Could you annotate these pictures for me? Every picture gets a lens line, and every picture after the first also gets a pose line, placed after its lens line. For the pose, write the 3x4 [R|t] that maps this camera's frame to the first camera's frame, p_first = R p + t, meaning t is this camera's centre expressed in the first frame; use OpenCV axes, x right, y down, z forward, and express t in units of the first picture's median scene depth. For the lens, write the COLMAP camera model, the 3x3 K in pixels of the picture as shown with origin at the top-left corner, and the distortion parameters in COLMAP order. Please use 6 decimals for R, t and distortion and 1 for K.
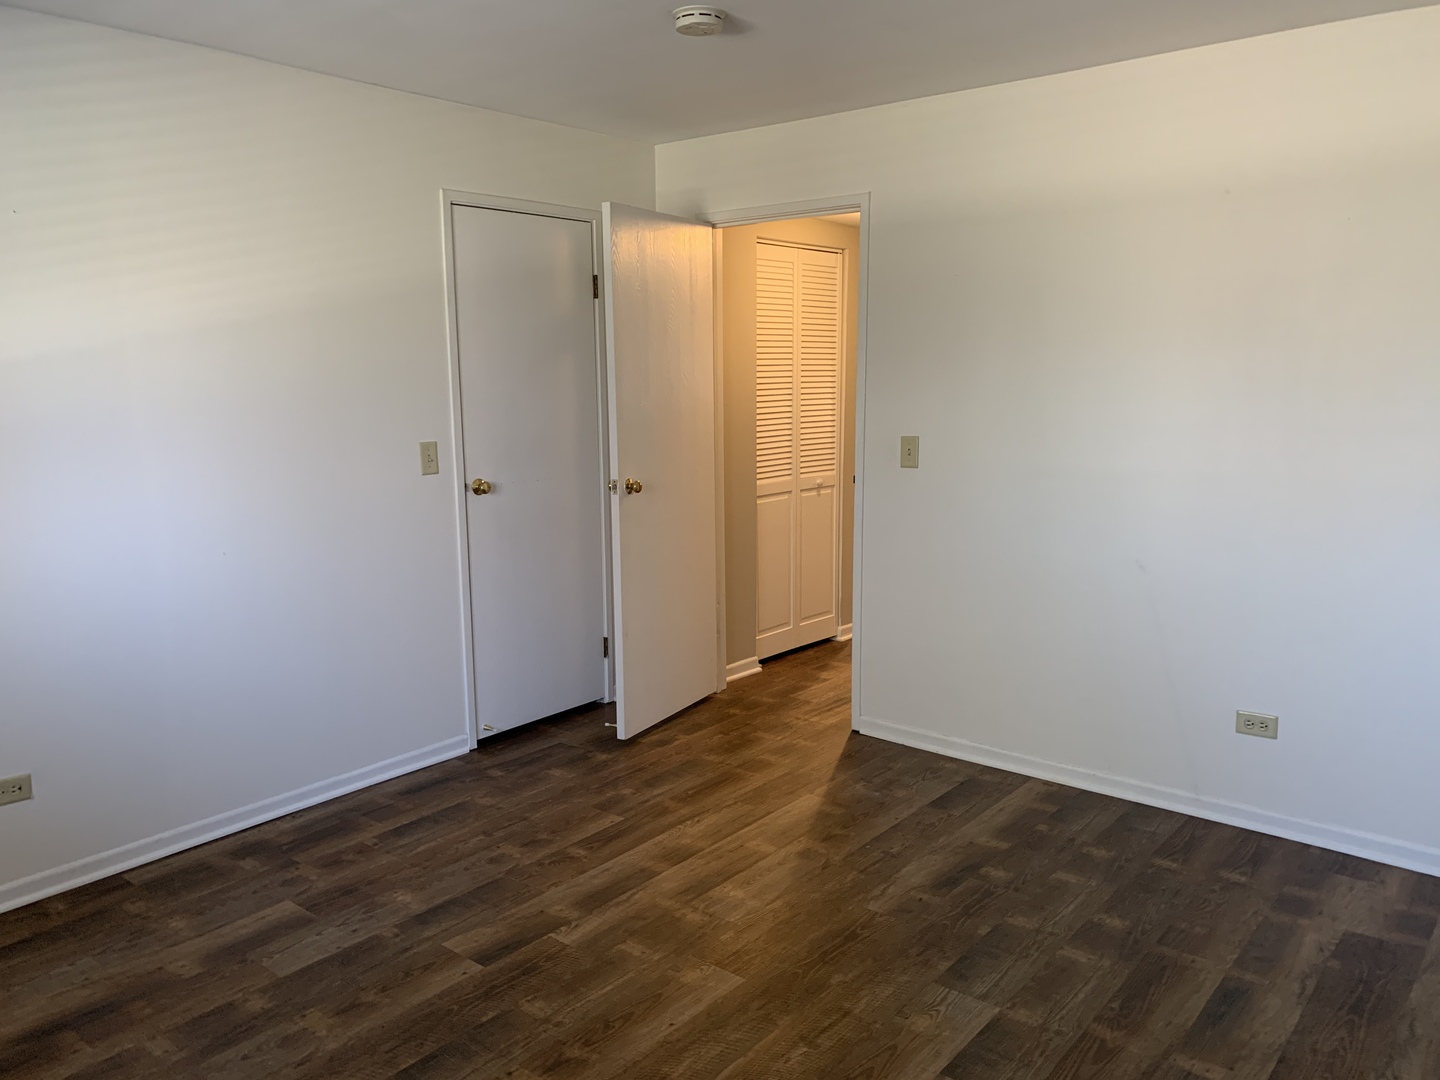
lens RADIAL K [[1094.1, 0, 719.7], [0, 1094.1, 541.6], [0, 0, 1]] dist [0.024775, -0.012962]
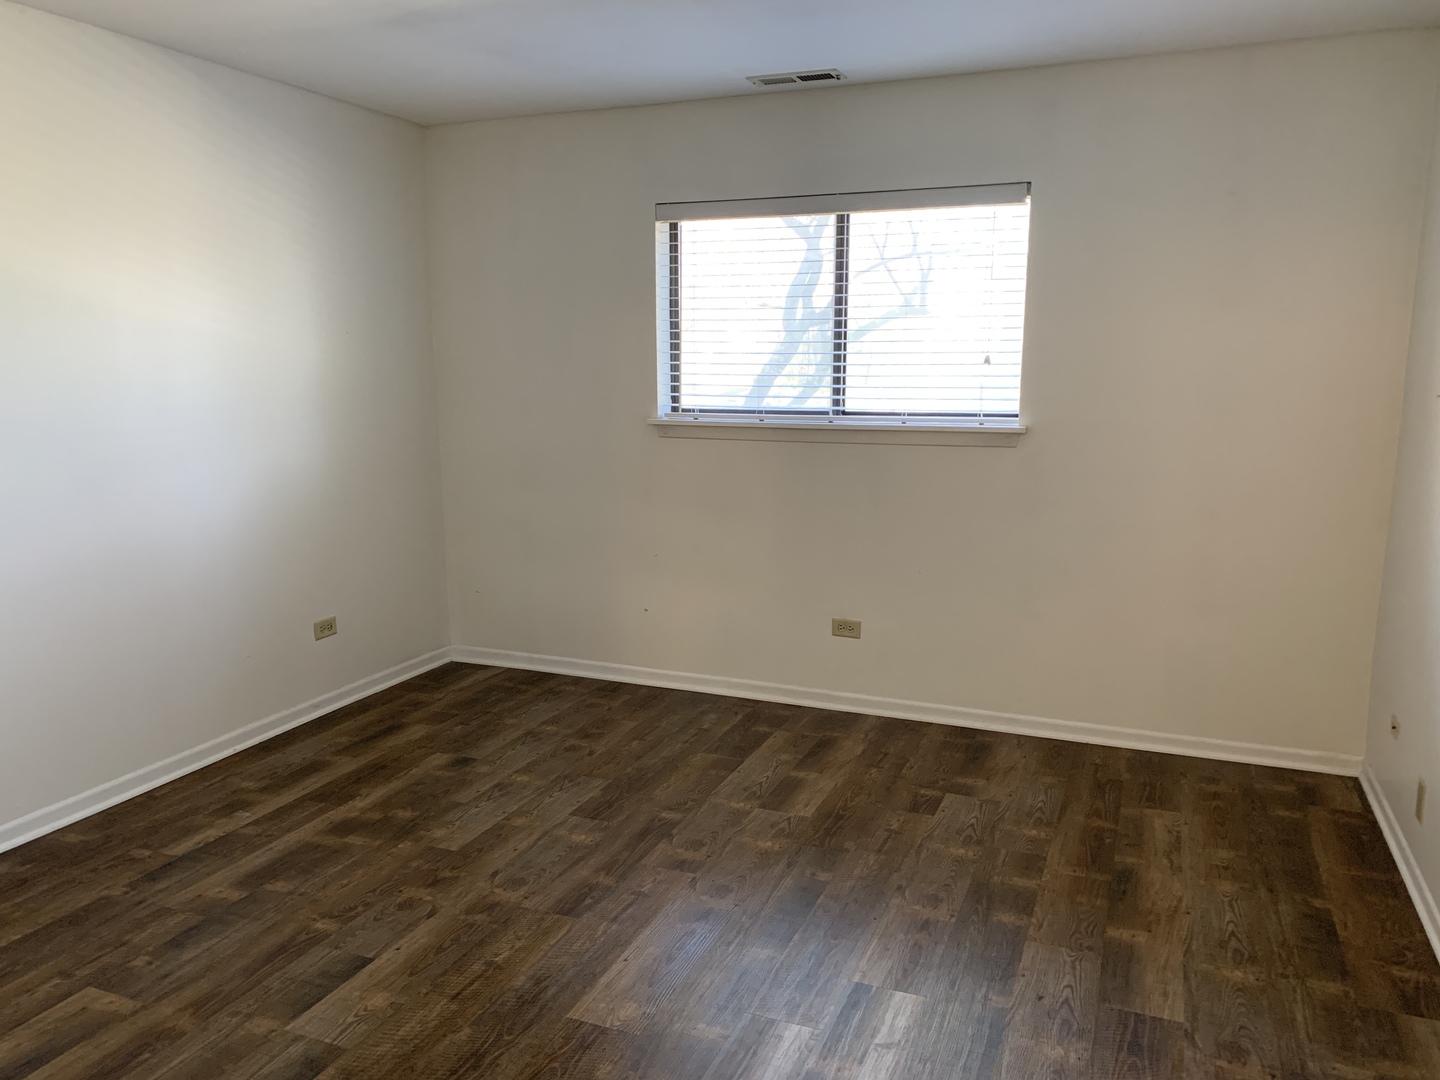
lens RADIAL K [[1094.1, 0, 719.6], [0, 1094.1, 539.9], [0, 0, 1]] dist [0.024775, -0.012962]
pose [[-0.955280, 0.056855, -0.290184, 0.150732], [-0.039766, 0.947727, 0.316595, -0.276637], [0.293015, 0.313976, -0.903084, 1.820208]]
